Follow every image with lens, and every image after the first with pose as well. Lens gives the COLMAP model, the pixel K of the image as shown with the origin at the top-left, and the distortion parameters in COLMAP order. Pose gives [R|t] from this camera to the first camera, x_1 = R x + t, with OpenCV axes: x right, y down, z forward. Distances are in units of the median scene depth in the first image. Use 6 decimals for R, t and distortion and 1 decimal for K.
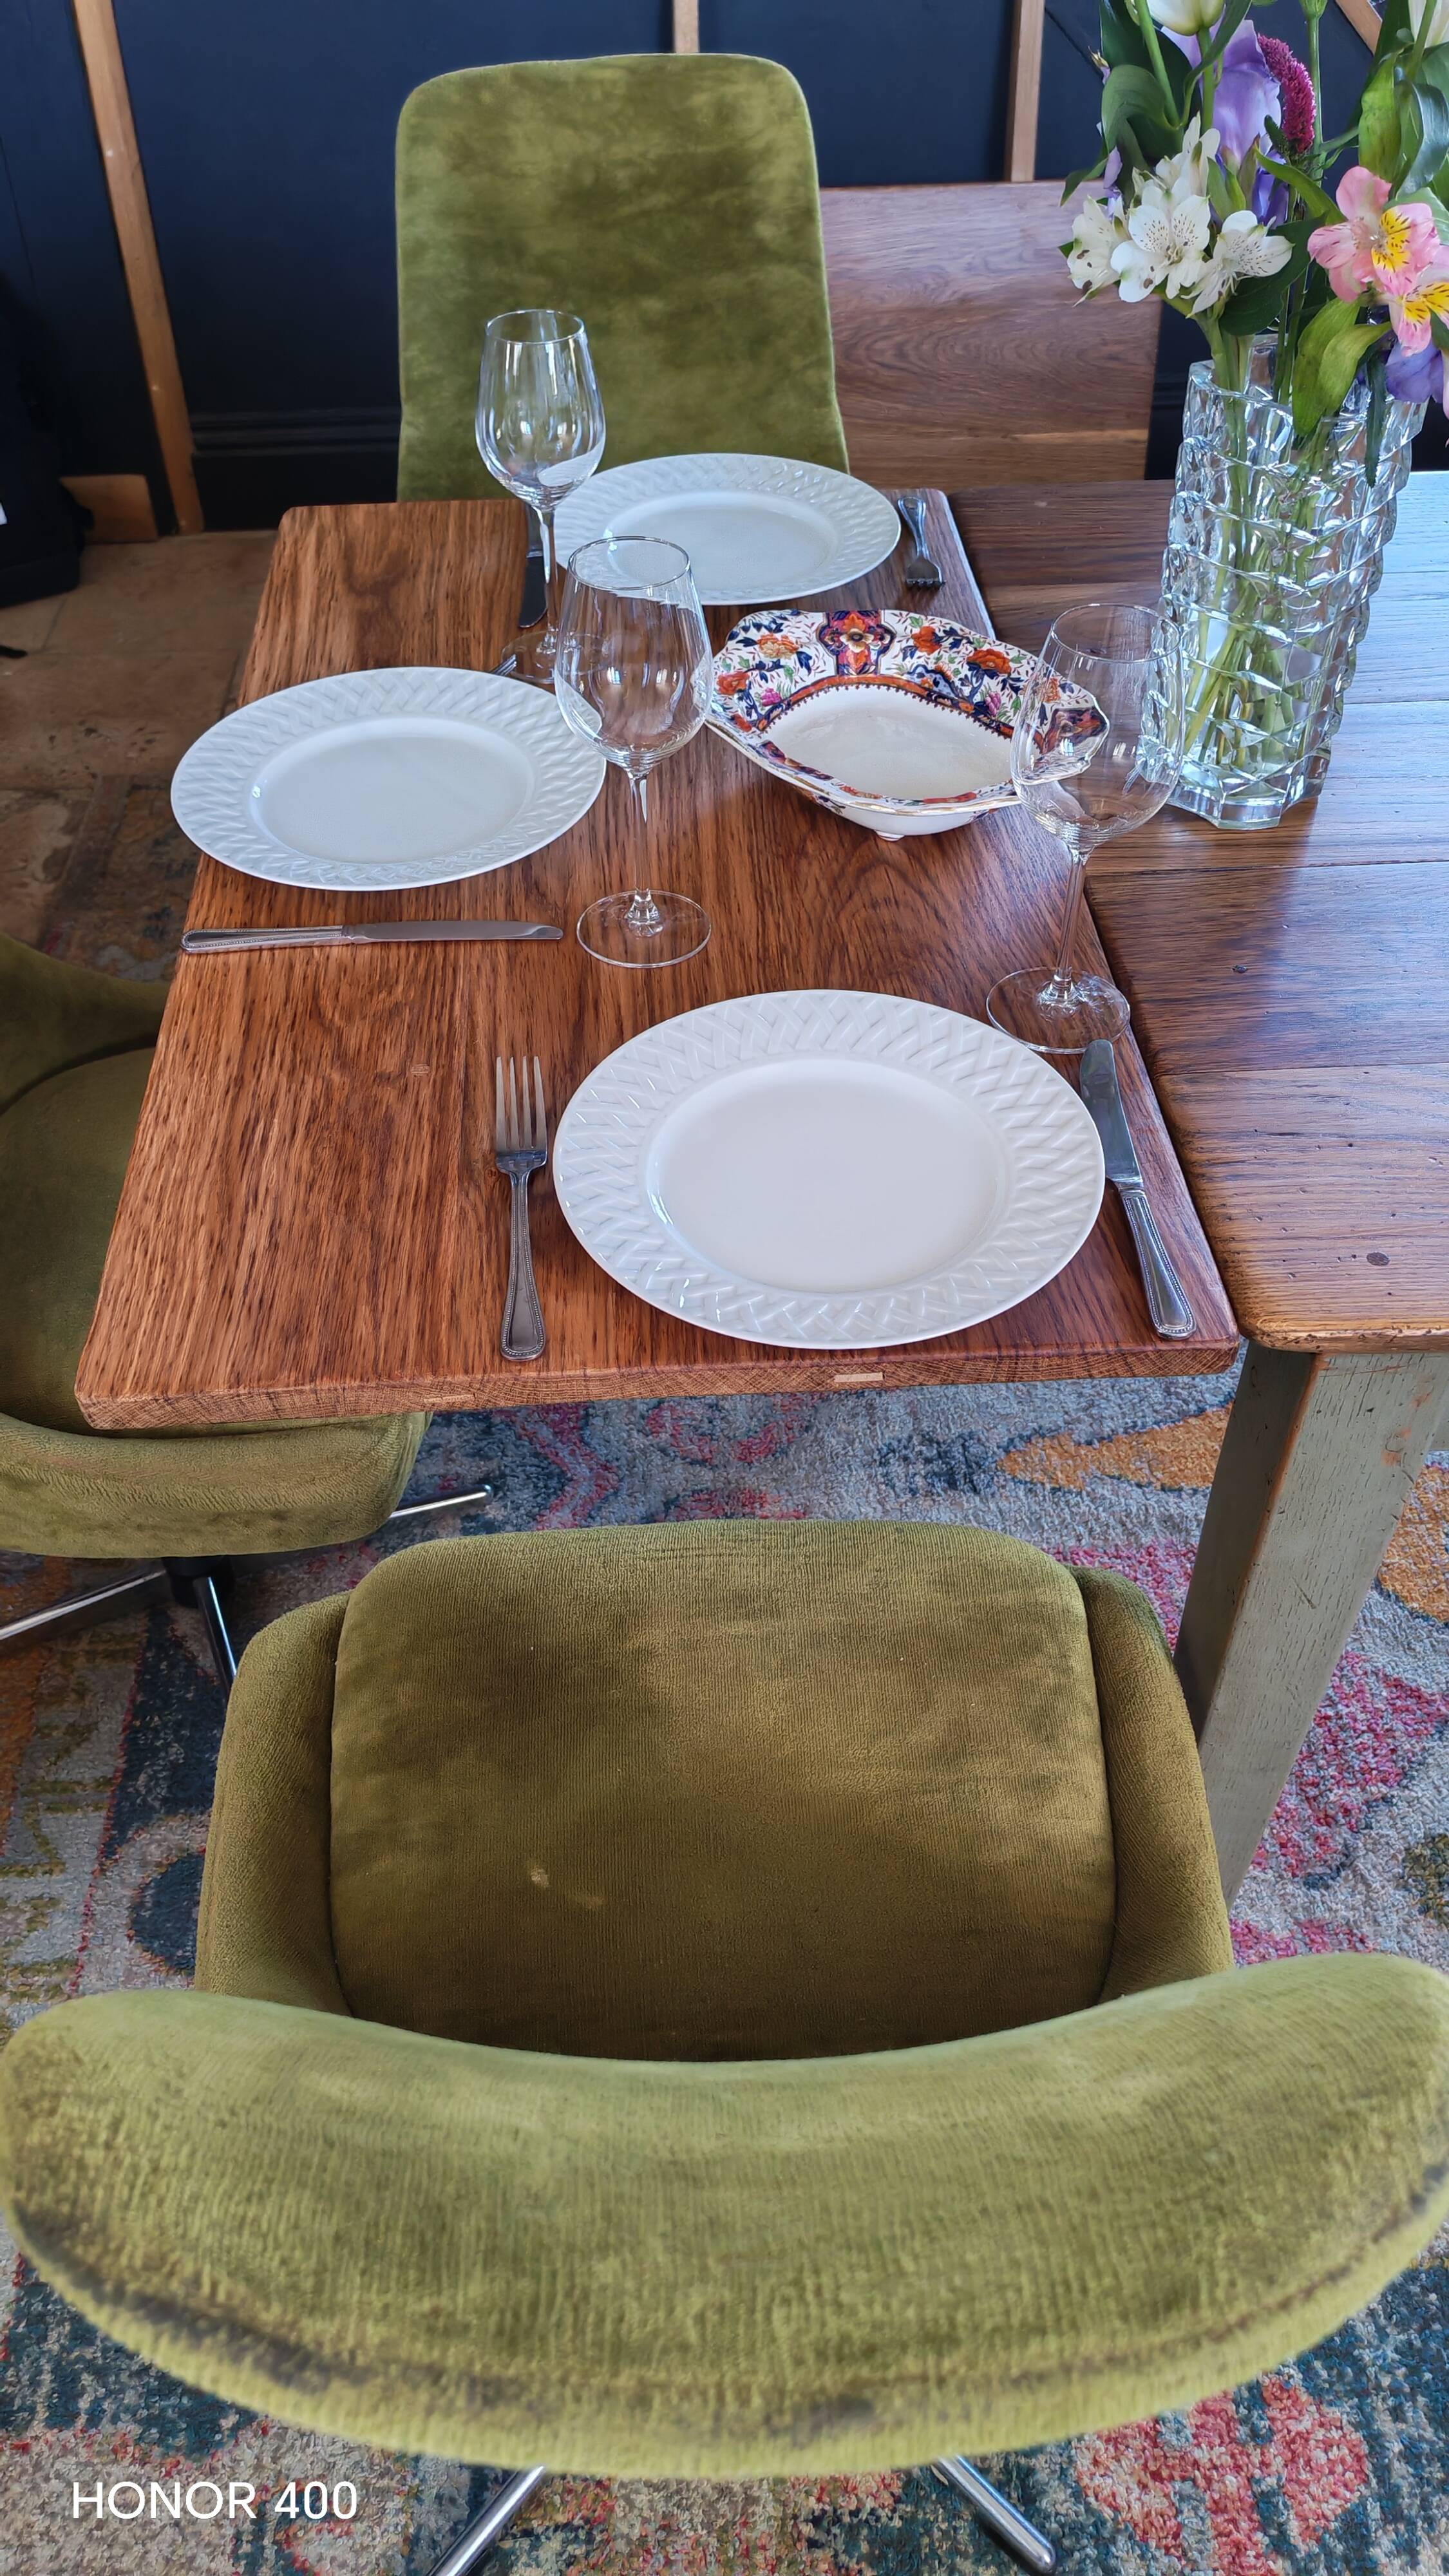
lens RADIAL K [[2274.7, 0, 708.8], [0, 2274.7, 1329.5], [0, 0, 1]] dist [0.161336, -0.327164]
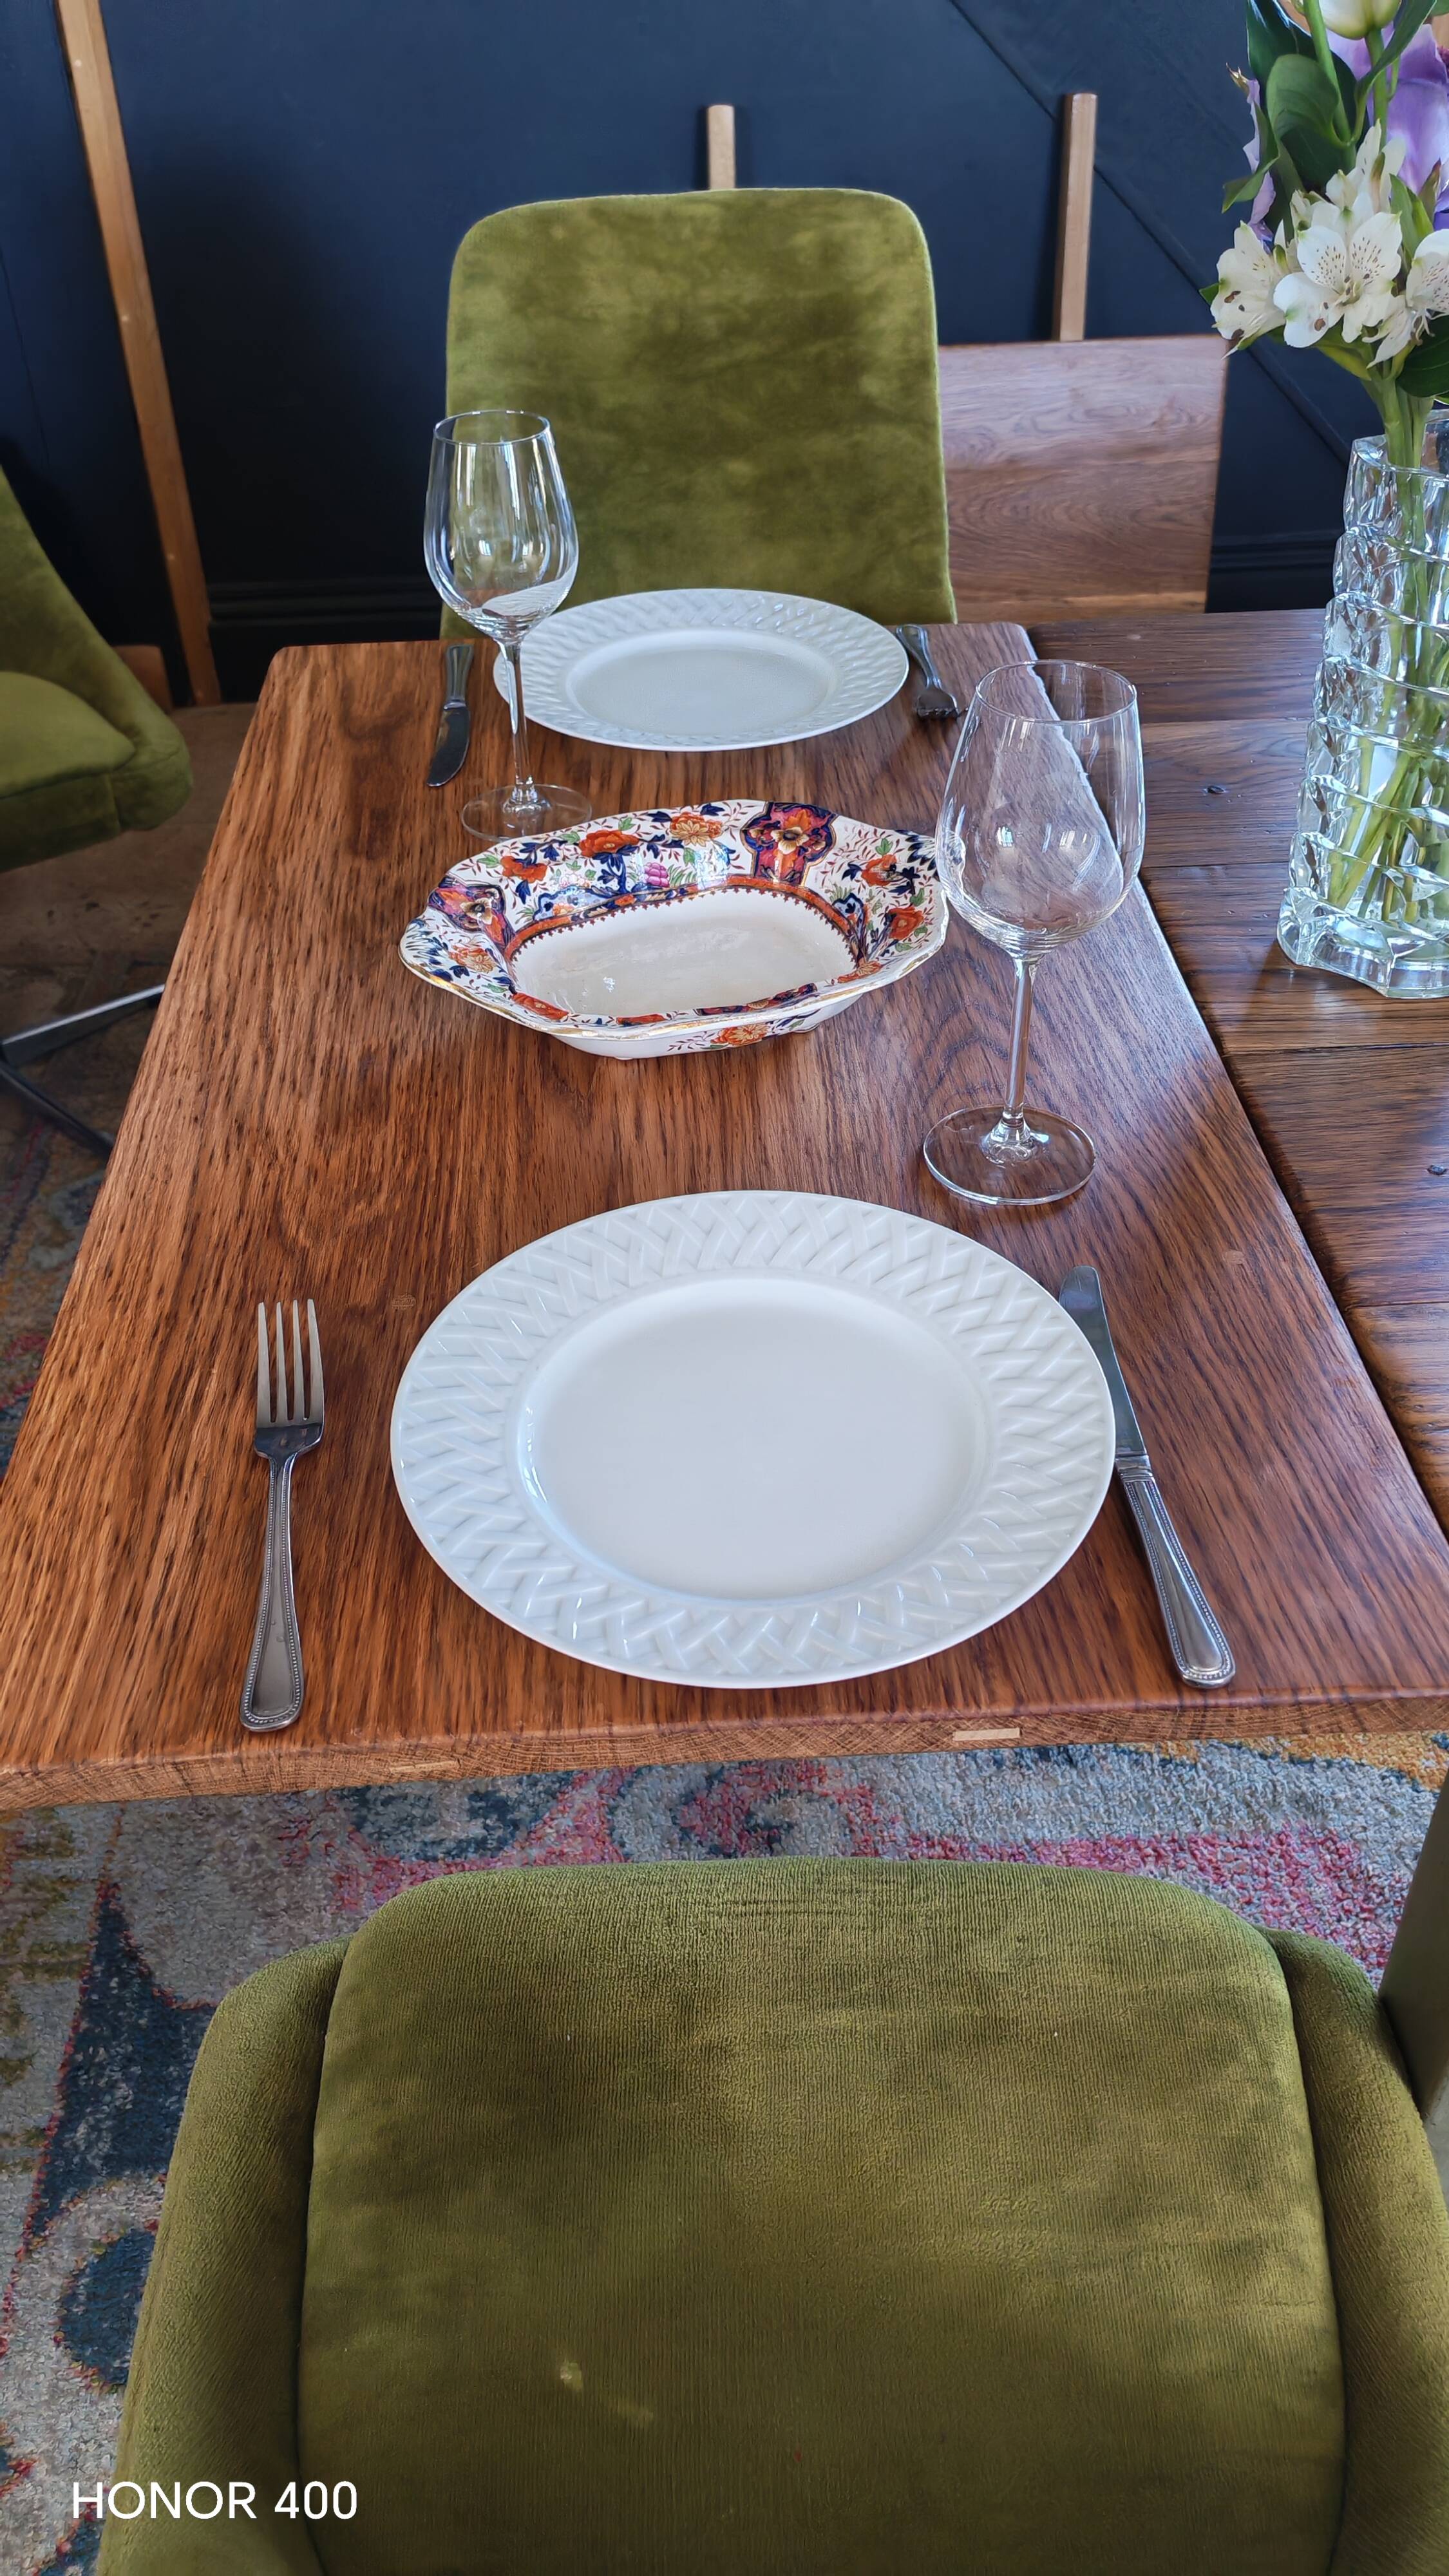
lens RADIAL K [[2274.7, 0, 708.8], [0, 2274.7, 1329.5], [0, 0, 1]] dist [0.161336, -0.327164]
pose [[0.999901, -0.002910, -0.013791, -0.009794], [0.001878, 0.997239, -0.074242, -0.042313], [0.013969, 0.074208, 0.997145, 0.202951]]
